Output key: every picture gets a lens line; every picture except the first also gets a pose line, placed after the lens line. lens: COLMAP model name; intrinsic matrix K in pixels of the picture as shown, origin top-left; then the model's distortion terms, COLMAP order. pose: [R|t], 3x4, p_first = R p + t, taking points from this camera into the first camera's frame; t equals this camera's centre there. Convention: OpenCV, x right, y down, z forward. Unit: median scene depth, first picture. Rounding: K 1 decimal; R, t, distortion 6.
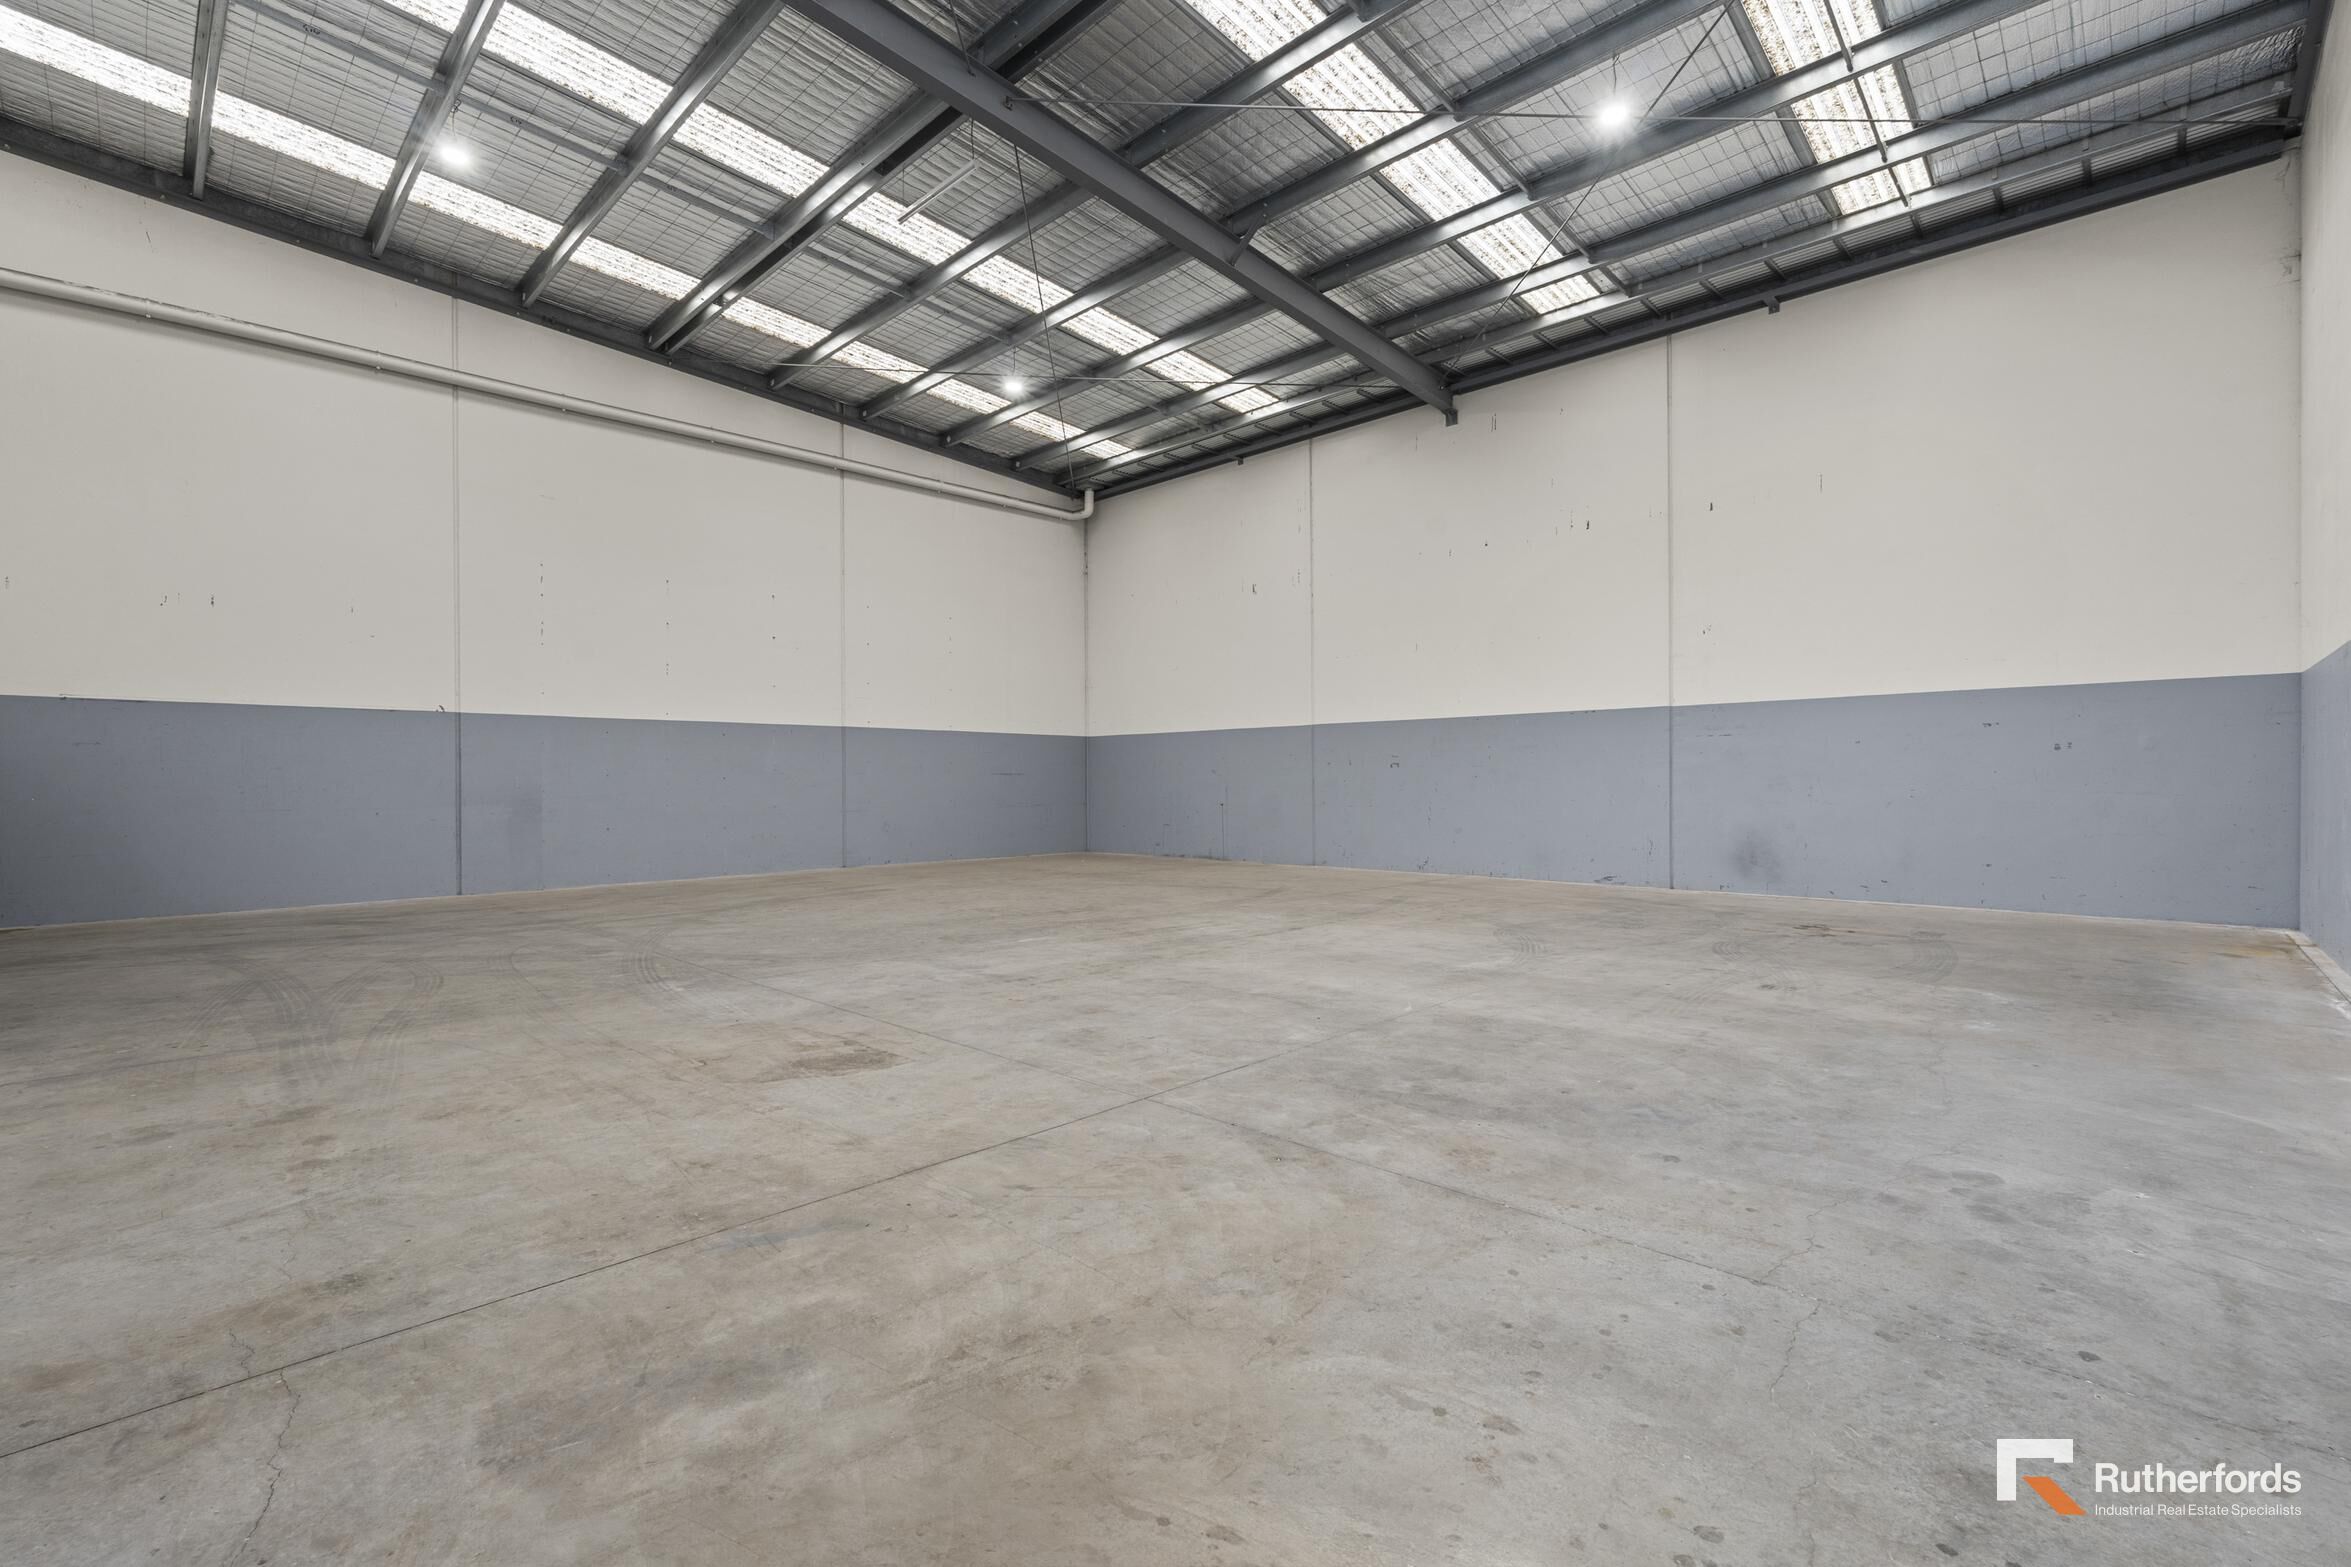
lens RADIAL K [[1037.2, 0, 1191.4], [0, 1037.2, 792.2], [0, 0, 1]] dist [-0.003698, -0.000063]
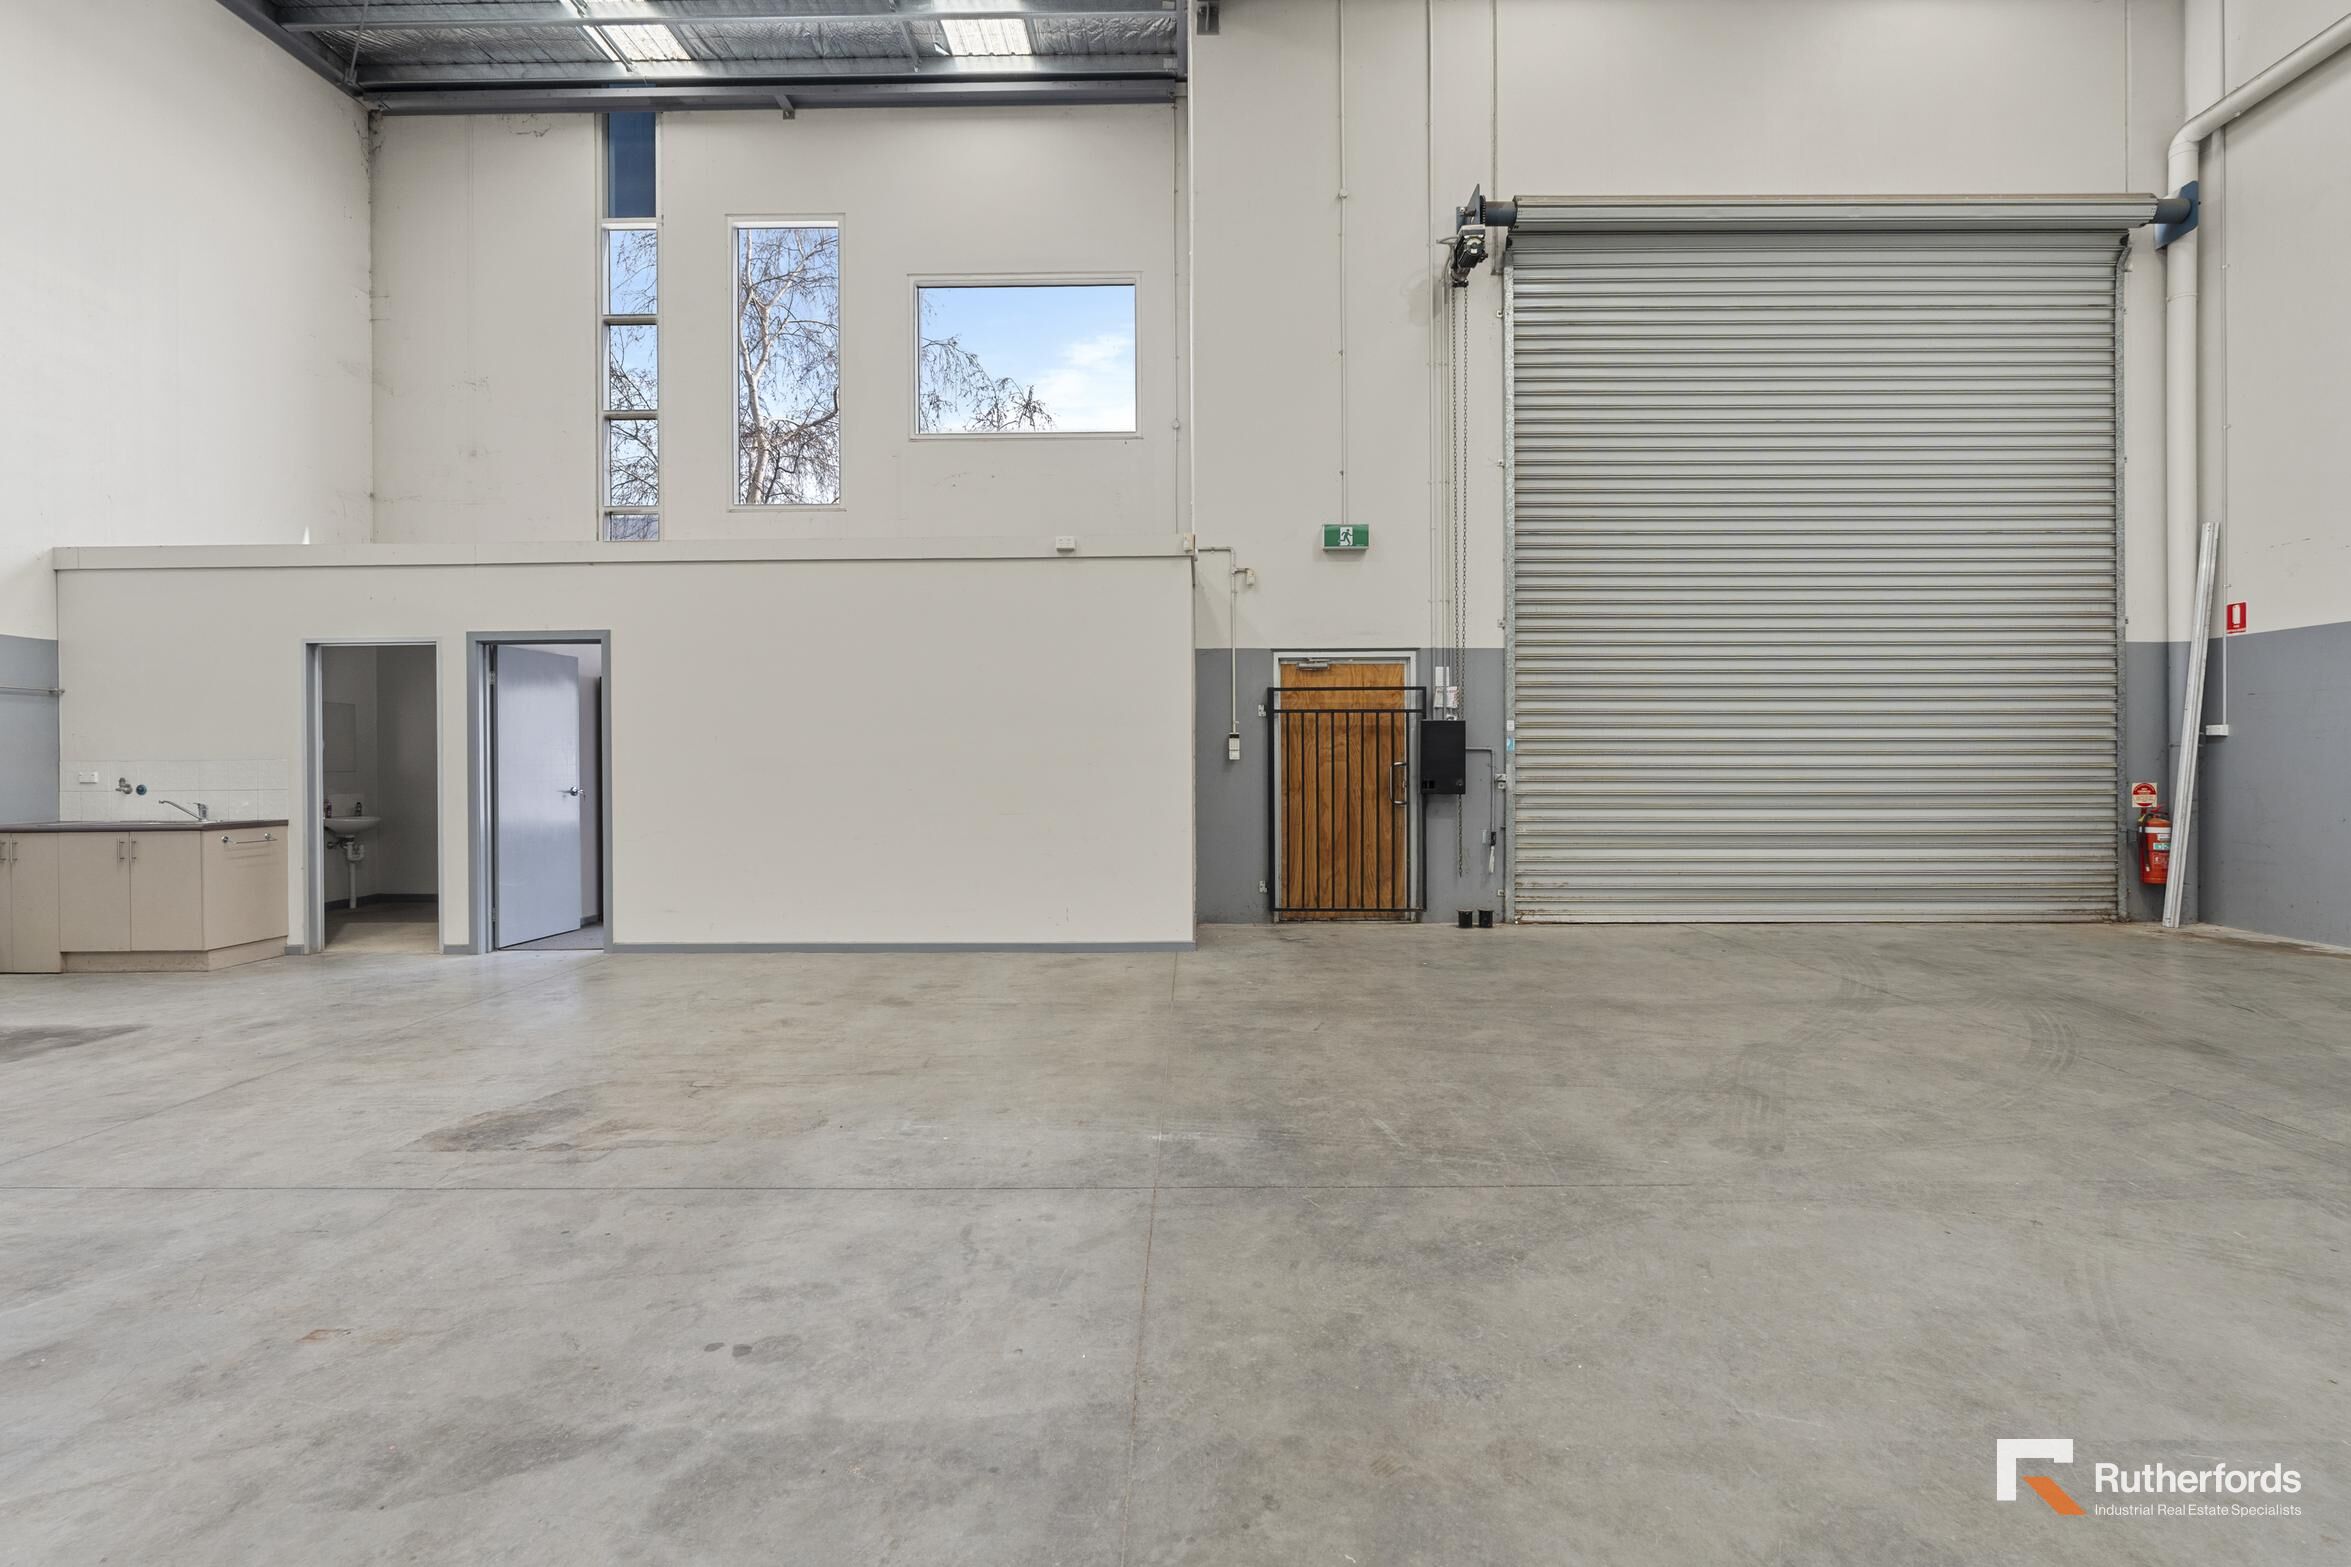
lens RADIAL K [[1042.8, 0, 1175.6], [0, 1042.8, 752.5], [0, 0, 1]] dist [-0.007087, 0.000160]
pose [[-0.748752, 0.001872, -0.662848, -0.197796], [-0.001089, 0.999991, 0.004054, -0.015841], [0.662850, 0.003758, -0.748743, 1.892751]]
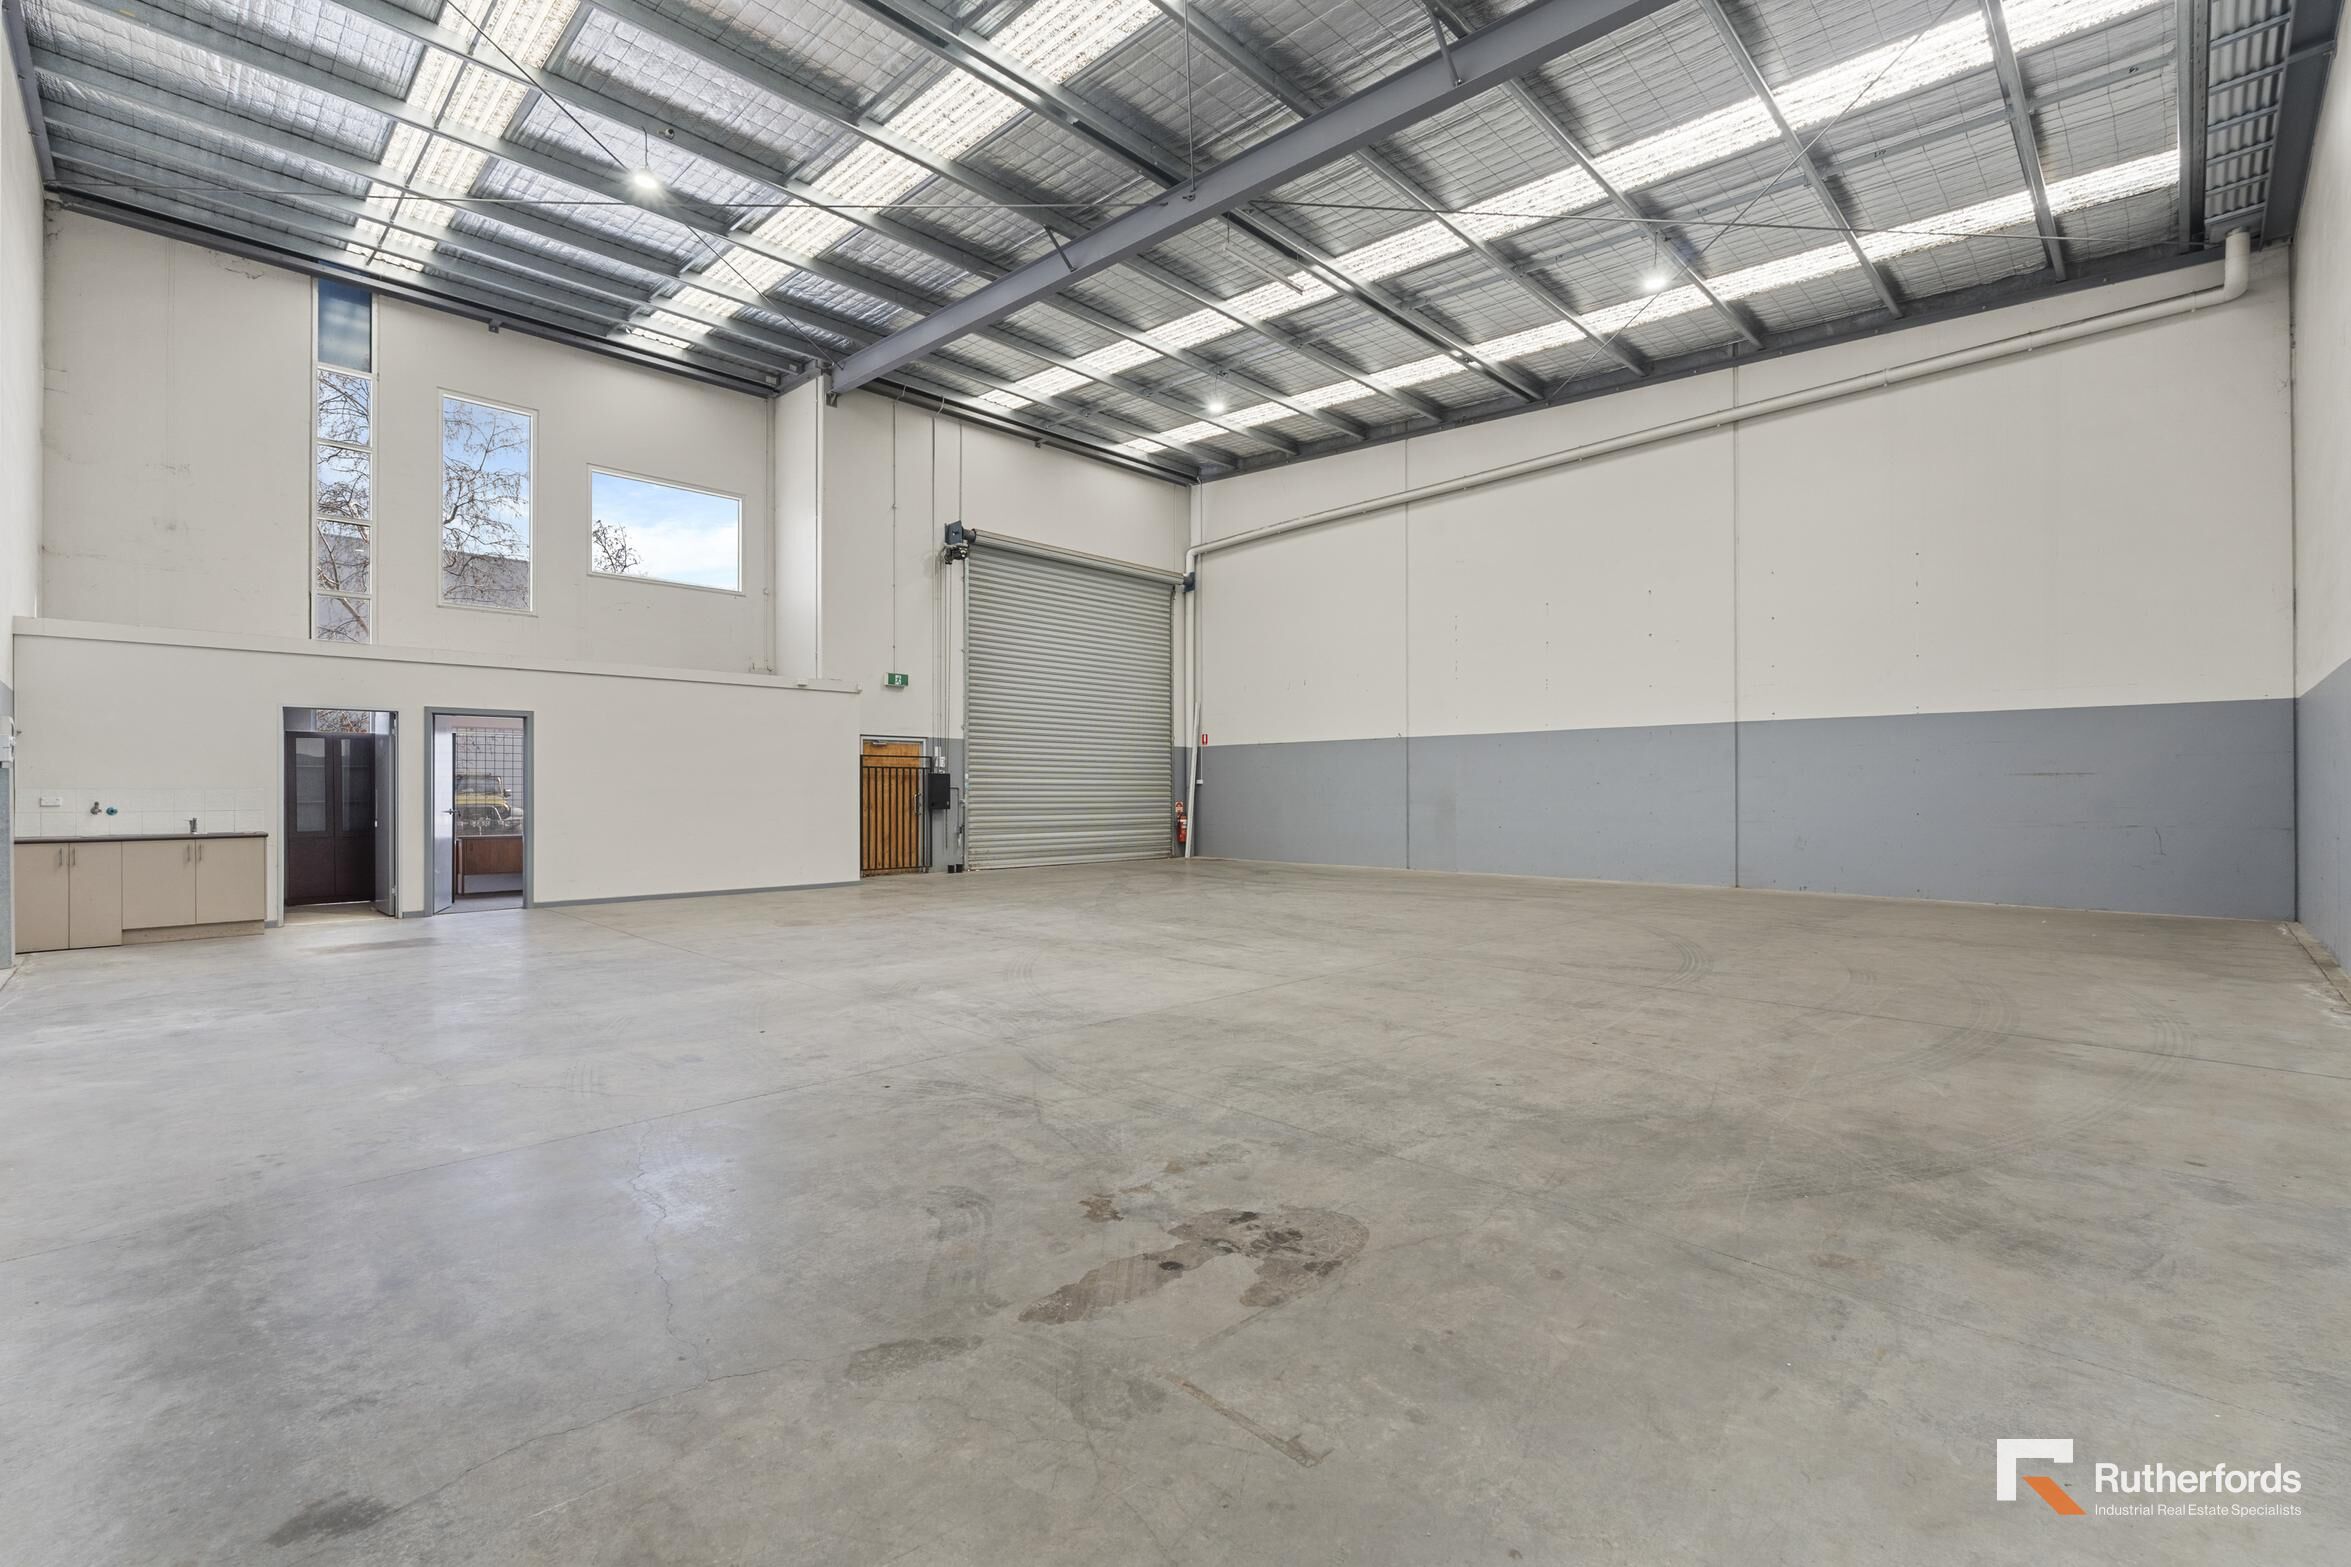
lens RADIAL K [[1037.2, 0, 1191.4], [0, 1037.2, 792.2], [0, 0, 1]] dist [-0.003698, -0.000063]
pose [[-0.033478, -0.000915, -0.999439, 1.717749], [-0.006385, 0.999979, -0.000702, -0.002123], [0.999419, 0.006357, -0.033483, 1.870092]]
